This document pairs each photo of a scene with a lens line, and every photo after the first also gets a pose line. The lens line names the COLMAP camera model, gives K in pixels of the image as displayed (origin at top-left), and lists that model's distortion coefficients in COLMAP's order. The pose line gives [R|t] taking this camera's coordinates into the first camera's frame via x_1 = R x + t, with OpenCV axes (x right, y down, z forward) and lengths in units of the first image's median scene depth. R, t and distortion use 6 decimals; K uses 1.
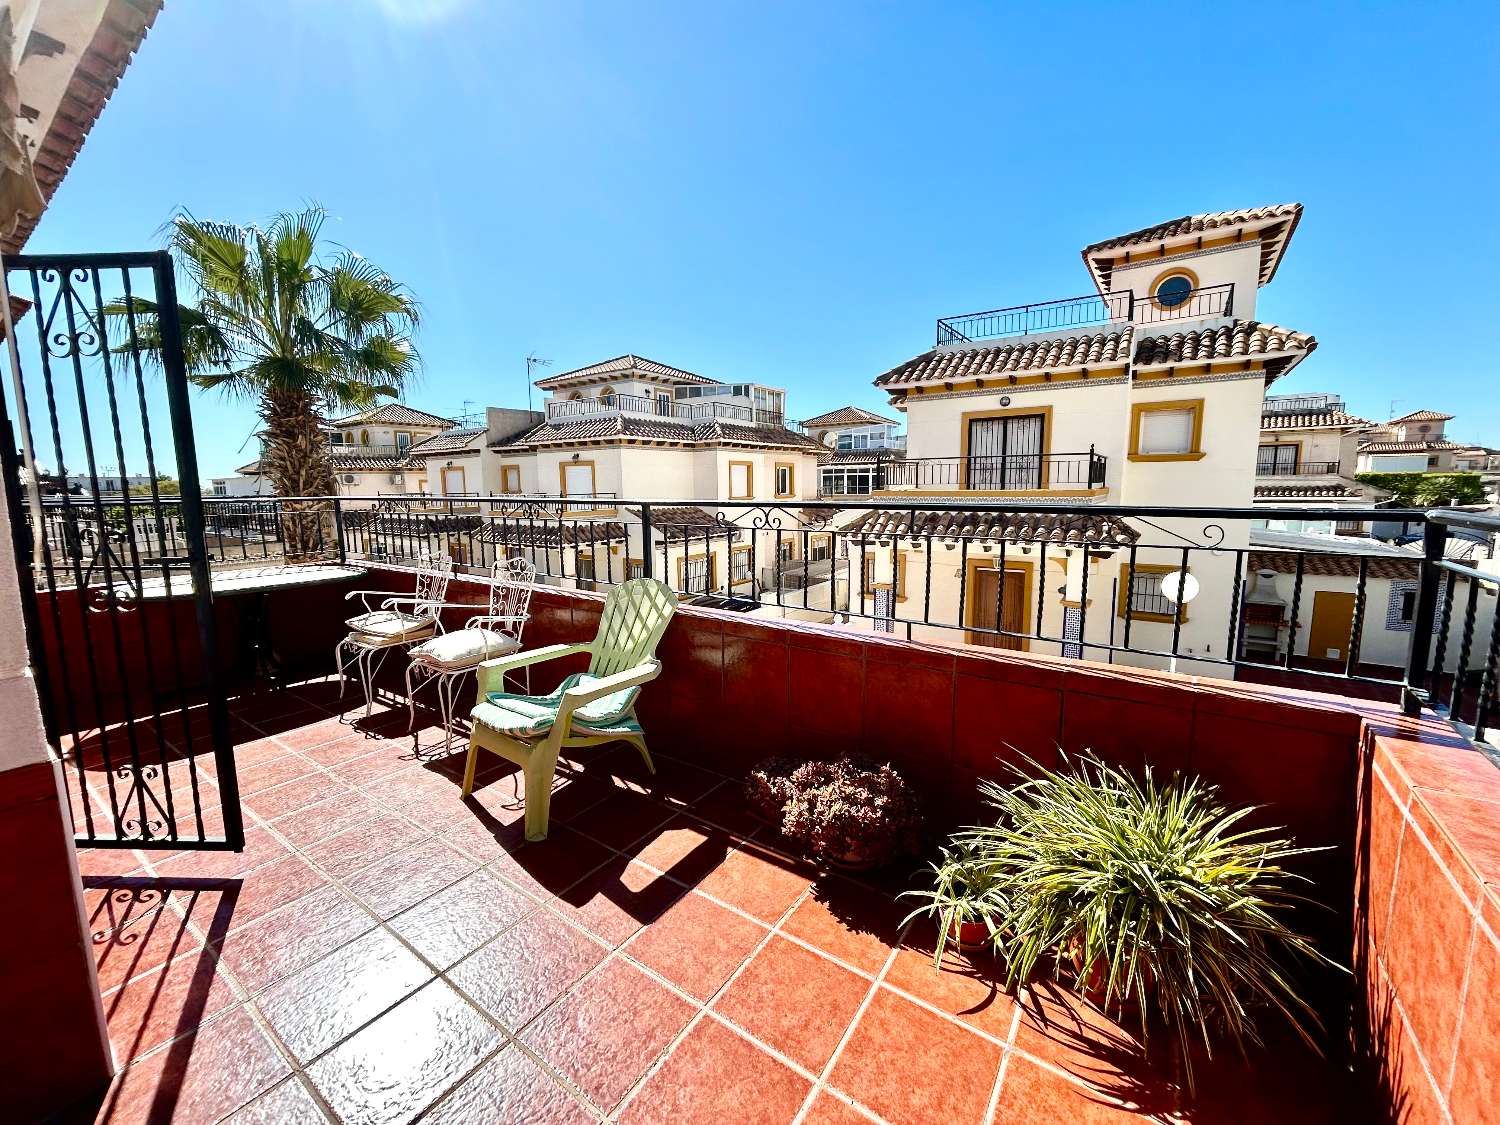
lens RADIAL K [[604.5, 0, 748.7], [0, 604.5, 560.2], [0, 0, 1]] dist [-0.000933, -0.000262]
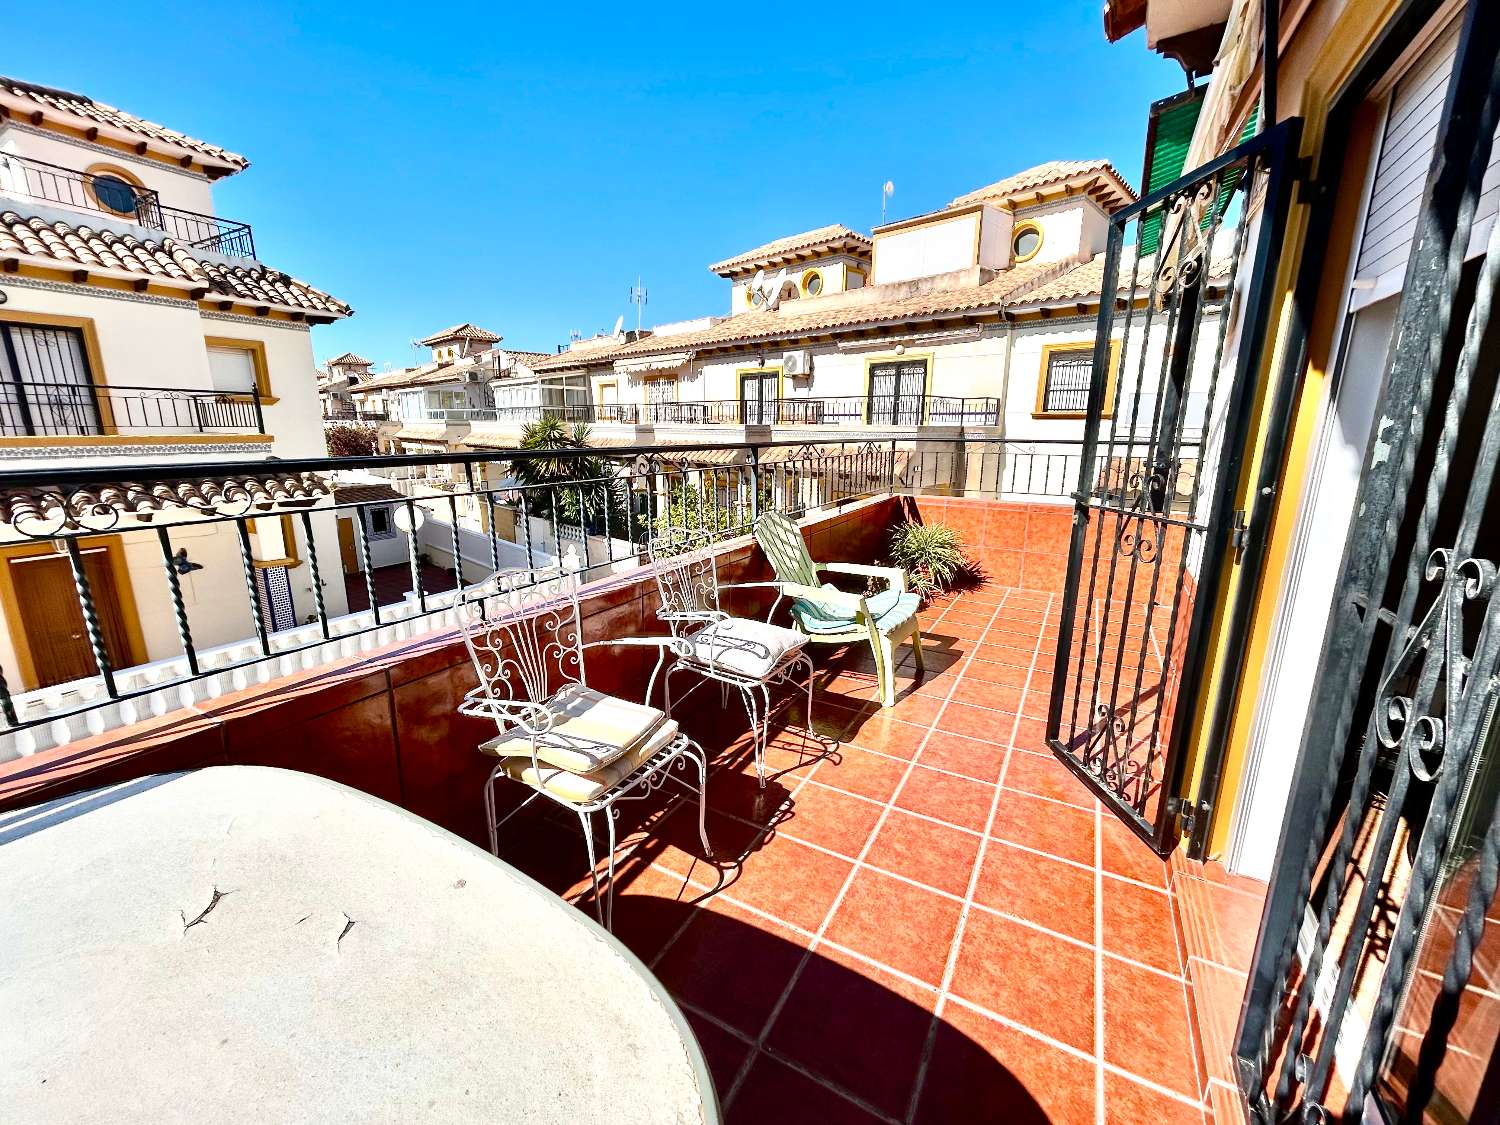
lens RADIAL K [[604.5, 0, 747.0], [0, 604.5, 567.4], [0, 0, 1]] dist [-0.000933, -0.000262]
pose [[-0.100392, -0.216451, 0.971118, -0.365043], [0.118556, 0.966493, 0.227676, -0.037858], [-0.987859, 0.137989, -0.071367, 0.318500]]
